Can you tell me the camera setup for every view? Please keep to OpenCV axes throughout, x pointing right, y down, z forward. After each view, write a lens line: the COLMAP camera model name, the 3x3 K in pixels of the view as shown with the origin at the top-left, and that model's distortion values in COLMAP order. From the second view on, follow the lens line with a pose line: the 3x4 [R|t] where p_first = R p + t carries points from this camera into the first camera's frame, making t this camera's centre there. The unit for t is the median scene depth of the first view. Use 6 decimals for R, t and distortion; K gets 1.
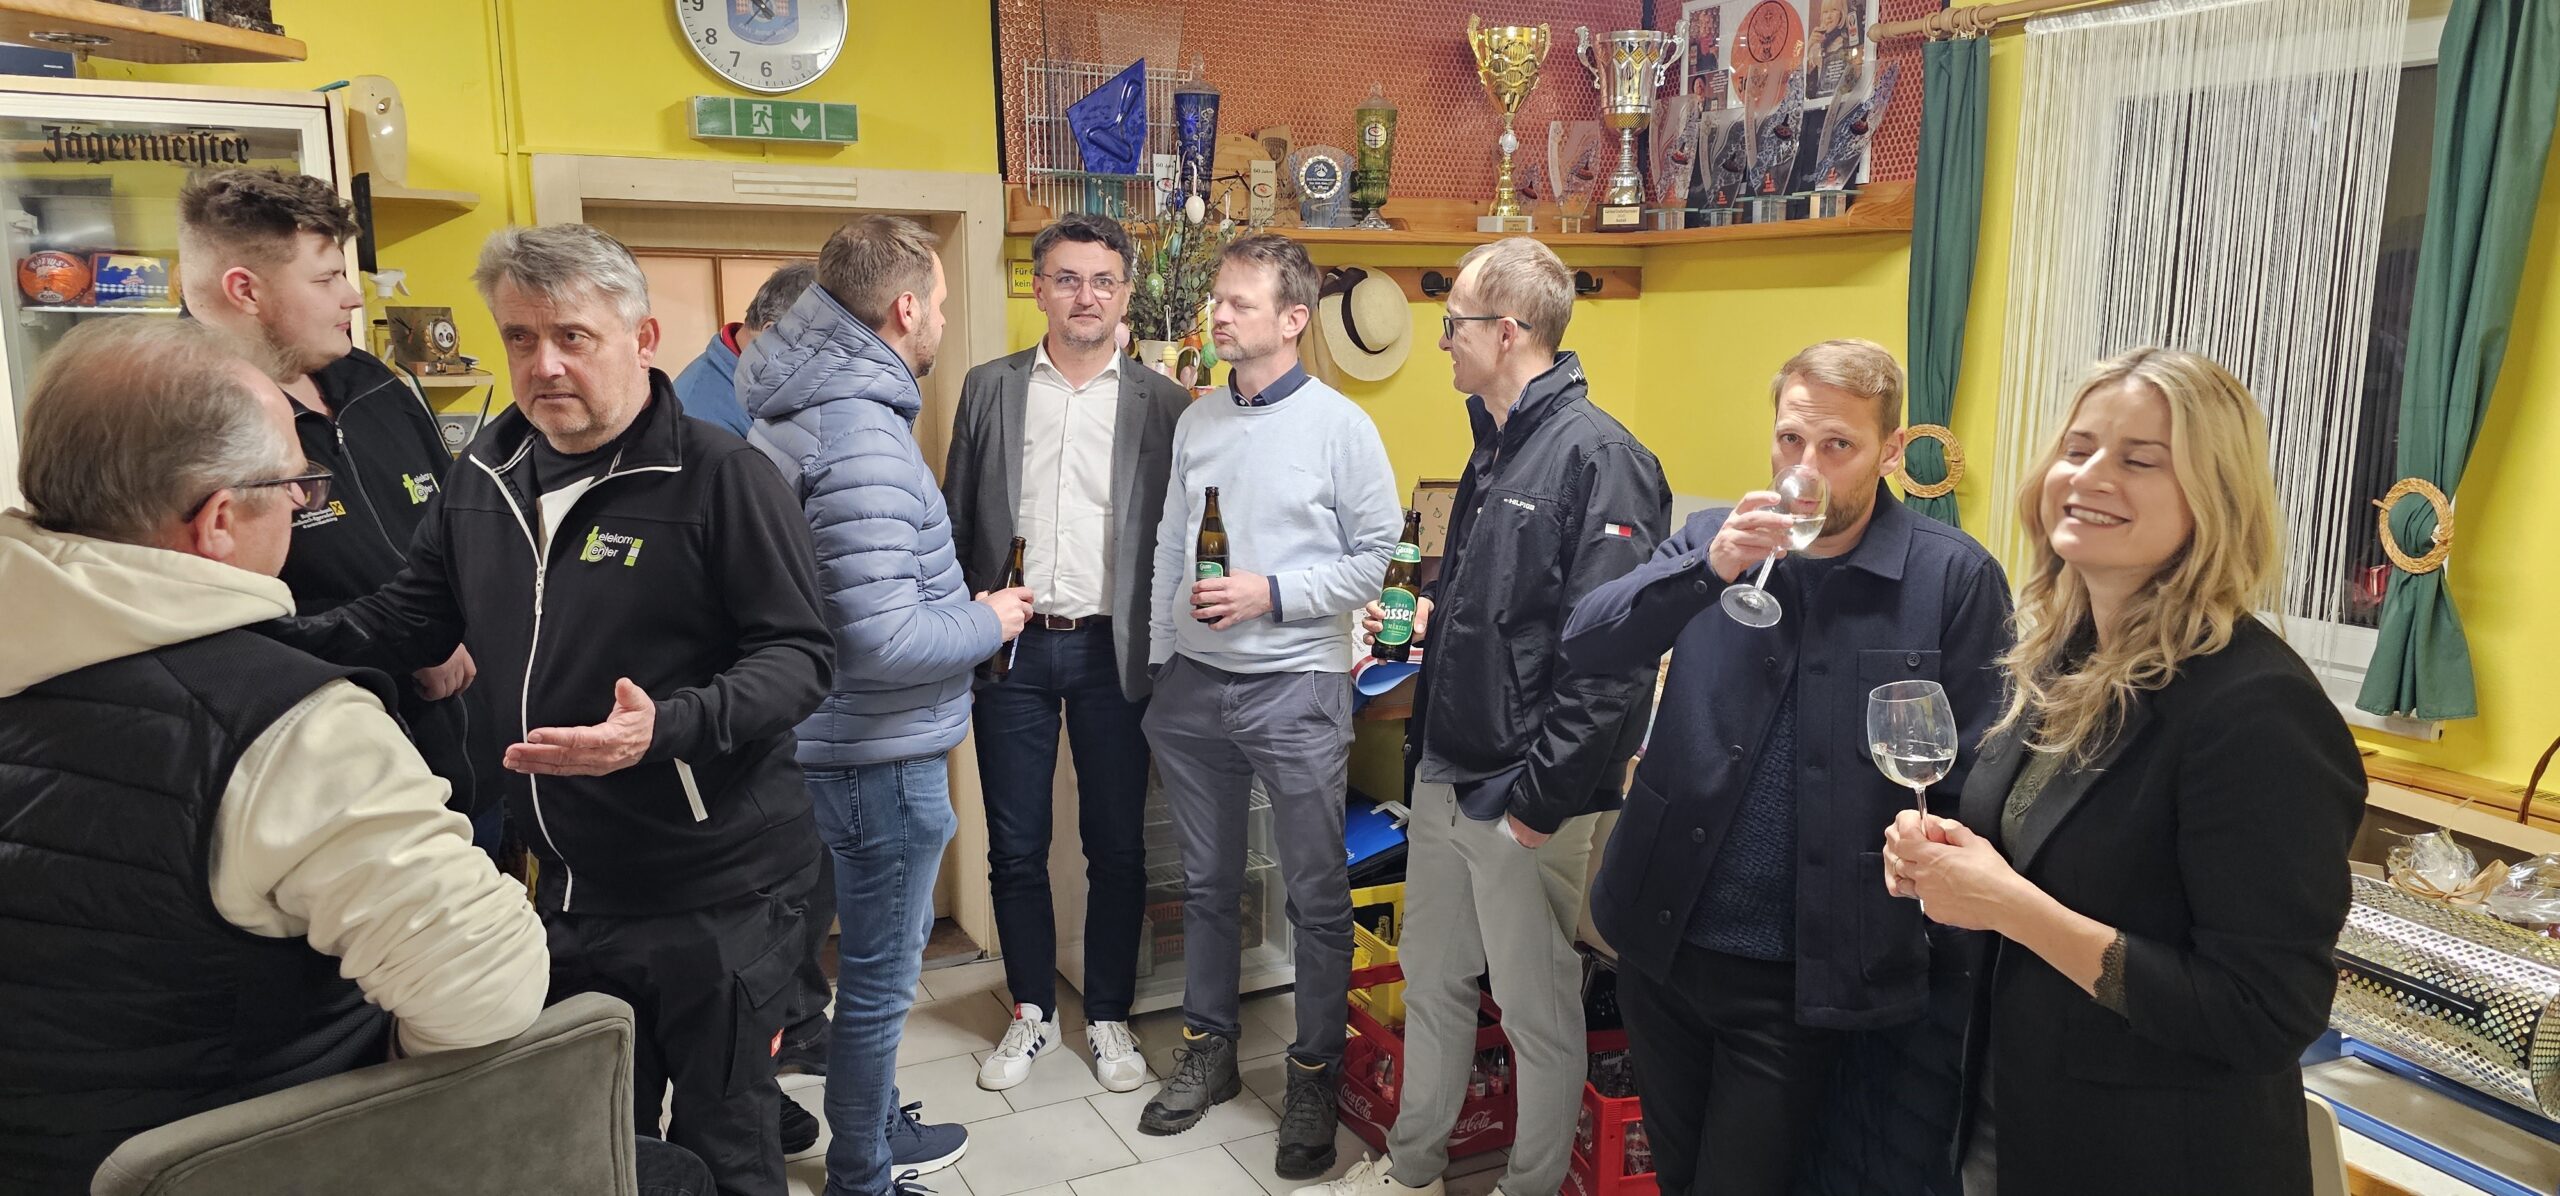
lens RADIAL K [[1720.4, 0, 1292.4], [0, 1720.4, 600.4], [0, 0, 1]] dist [0.045512, -0.056785]
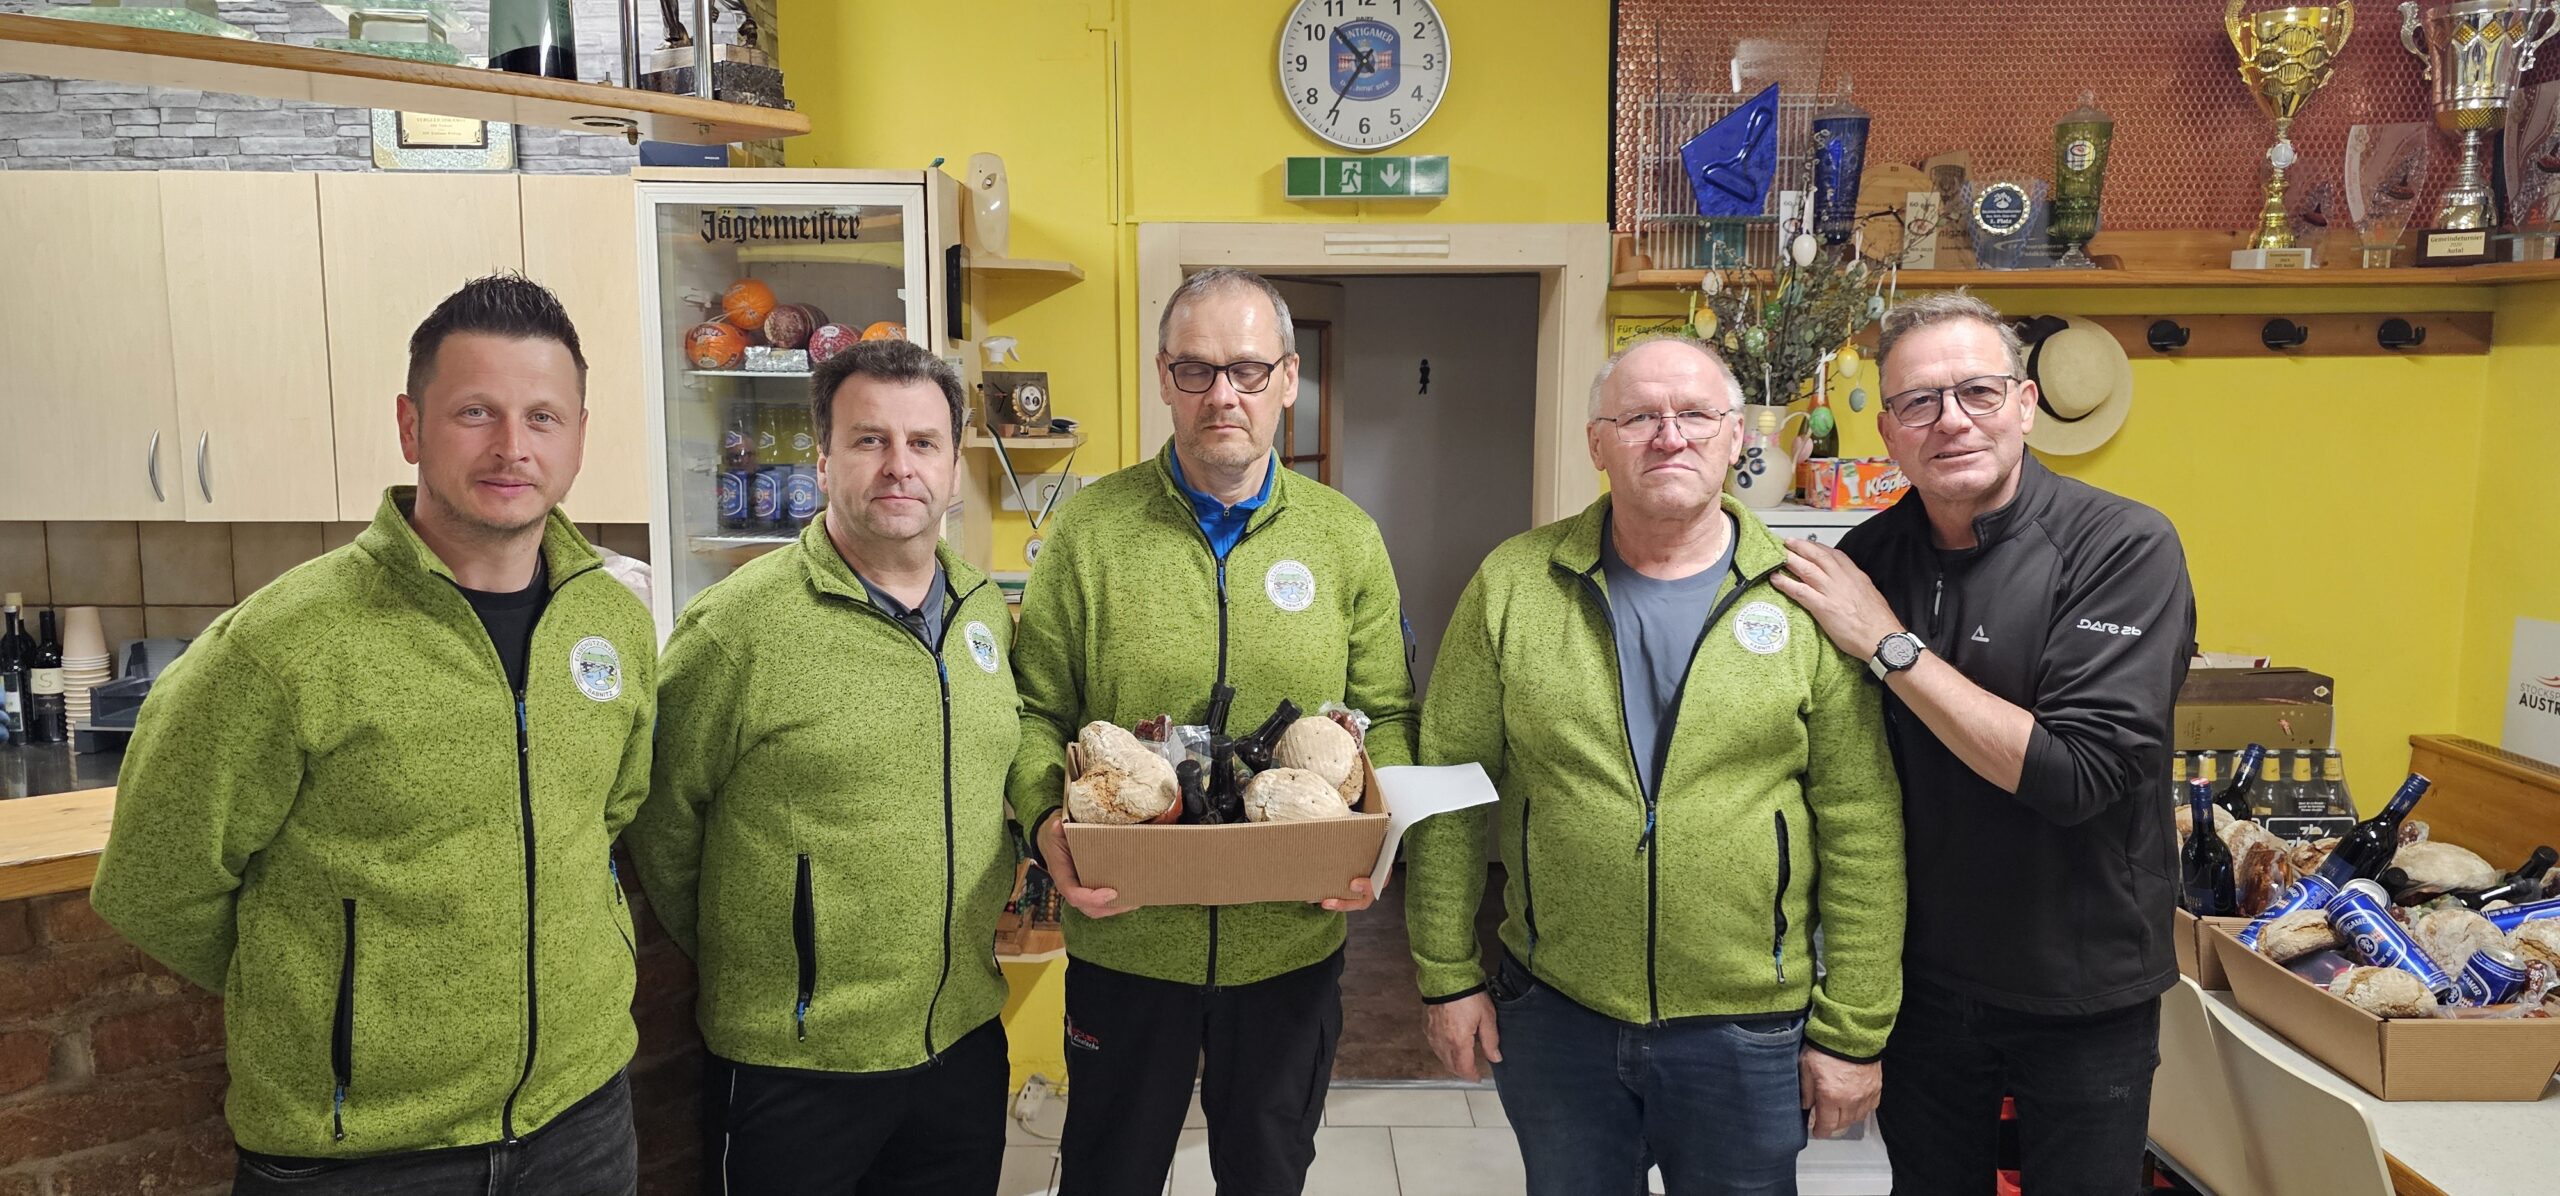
lens RADIAL K [[1720.4, 0, 1292.4], [0, 1720.4, 600.4], [0, 0, 1]] dist [0.045512, -0.056785]
pose [[0.893410, 0.053970, -0.445990, 0.091458], [-0.072115, 0.997112, -0.023798, -0.015102], [0.443417, 0.053424, 0.894722, 0.119069]]
